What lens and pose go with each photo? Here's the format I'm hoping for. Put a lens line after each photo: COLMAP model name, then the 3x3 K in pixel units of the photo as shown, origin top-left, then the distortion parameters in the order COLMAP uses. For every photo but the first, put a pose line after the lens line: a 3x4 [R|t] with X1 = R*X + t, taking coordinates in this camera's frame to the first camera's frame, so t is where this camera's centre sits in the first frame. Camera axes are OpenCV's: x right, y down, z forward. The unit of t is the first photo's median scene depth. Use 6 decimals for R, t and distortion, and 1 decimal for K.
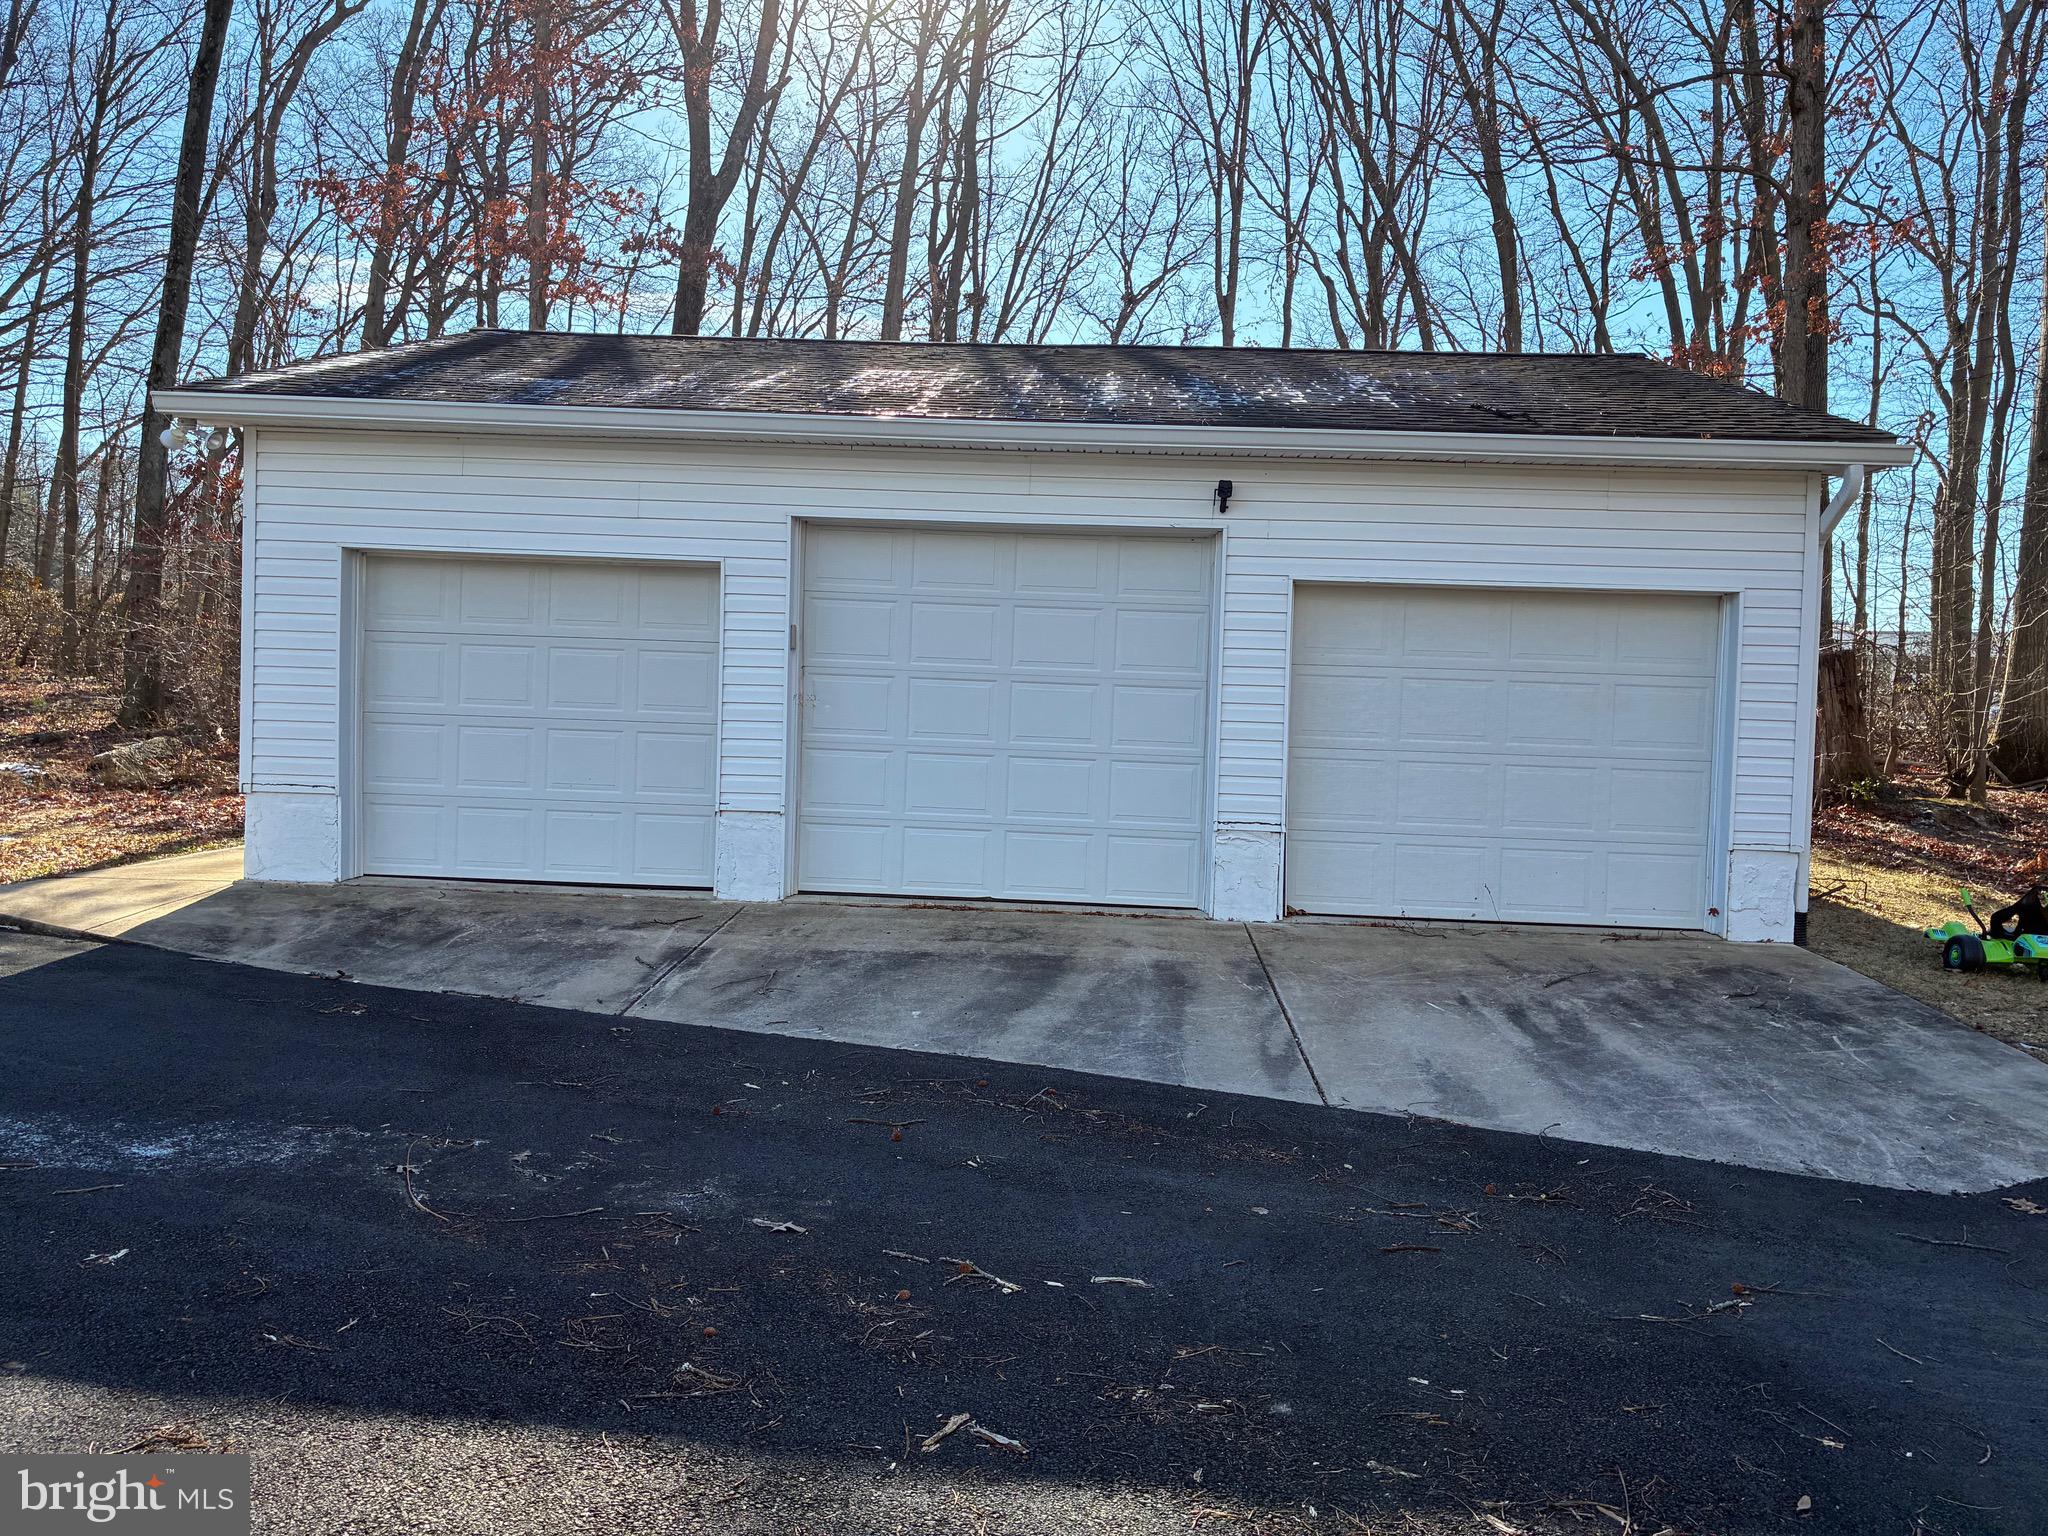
lens RADIAL K [[1555.2, 0, 1030.5], [0, 1555.2, 764.7], [0, 0, 1]] dist [-0.008221, -0.008411]
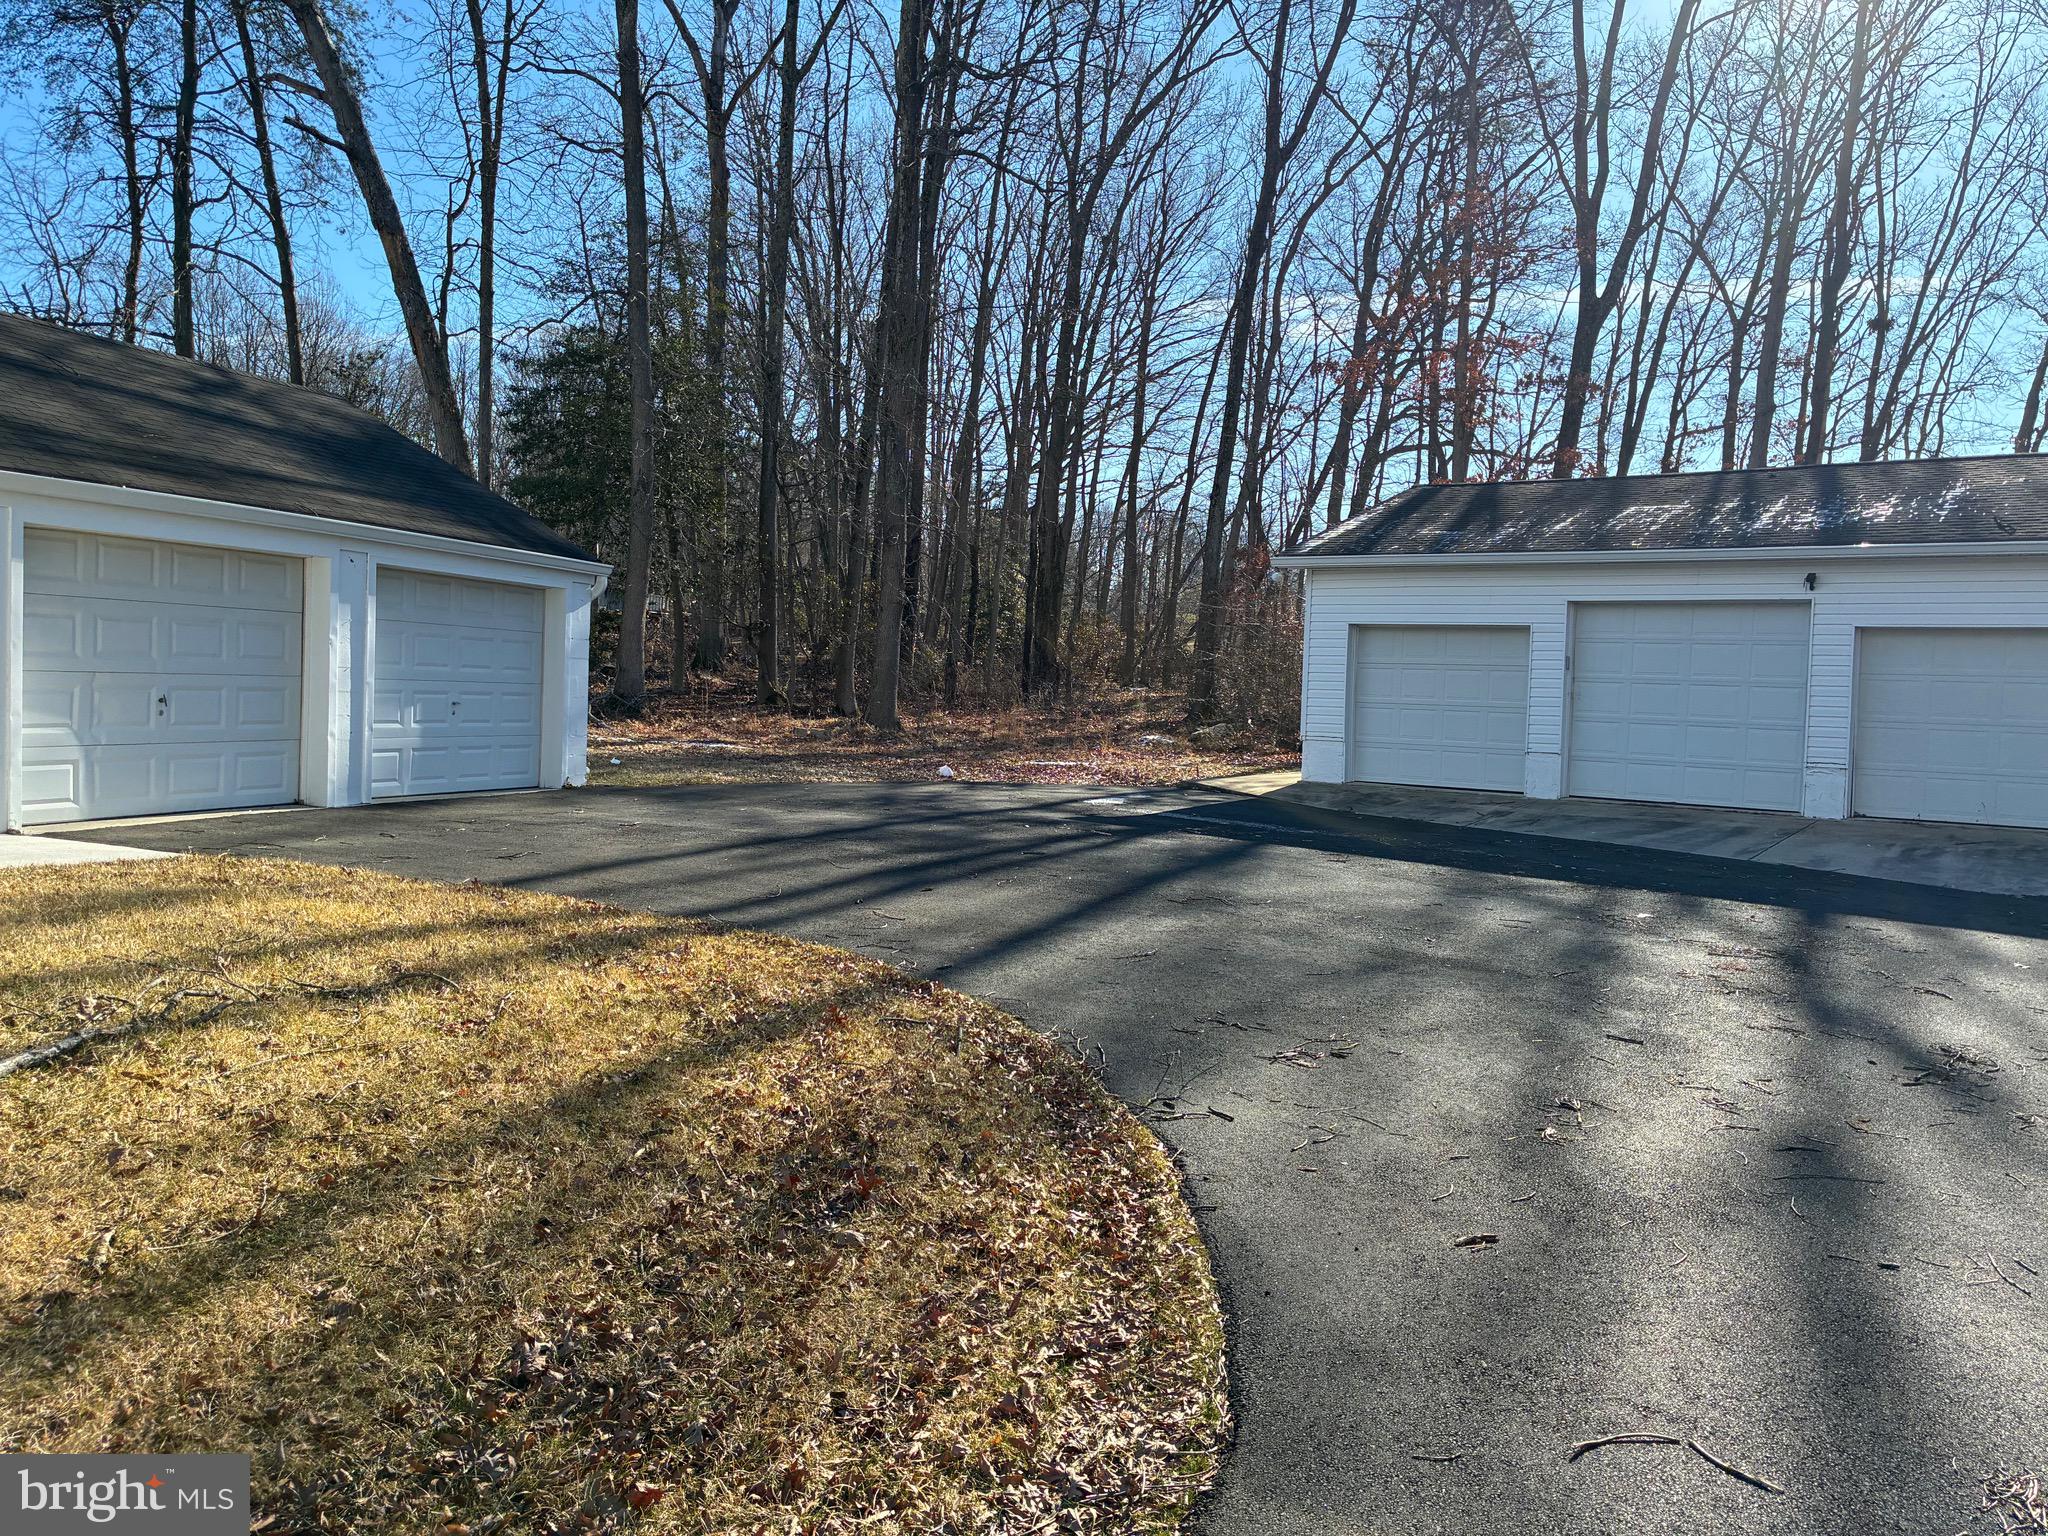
lens RADIAL K [[1555.2, 0, 1030.5], [0, 1555.2, 764.7], [0, 0, 1]] dist [-0.008221, -0.008411]
pose [[0.833352, 0.020992, -0.552344, 0.362008], [-0.023294, 0.999725, 0.002851, 0.055494], [0.552252, 0.010490, 0.833611, -0.987749]]
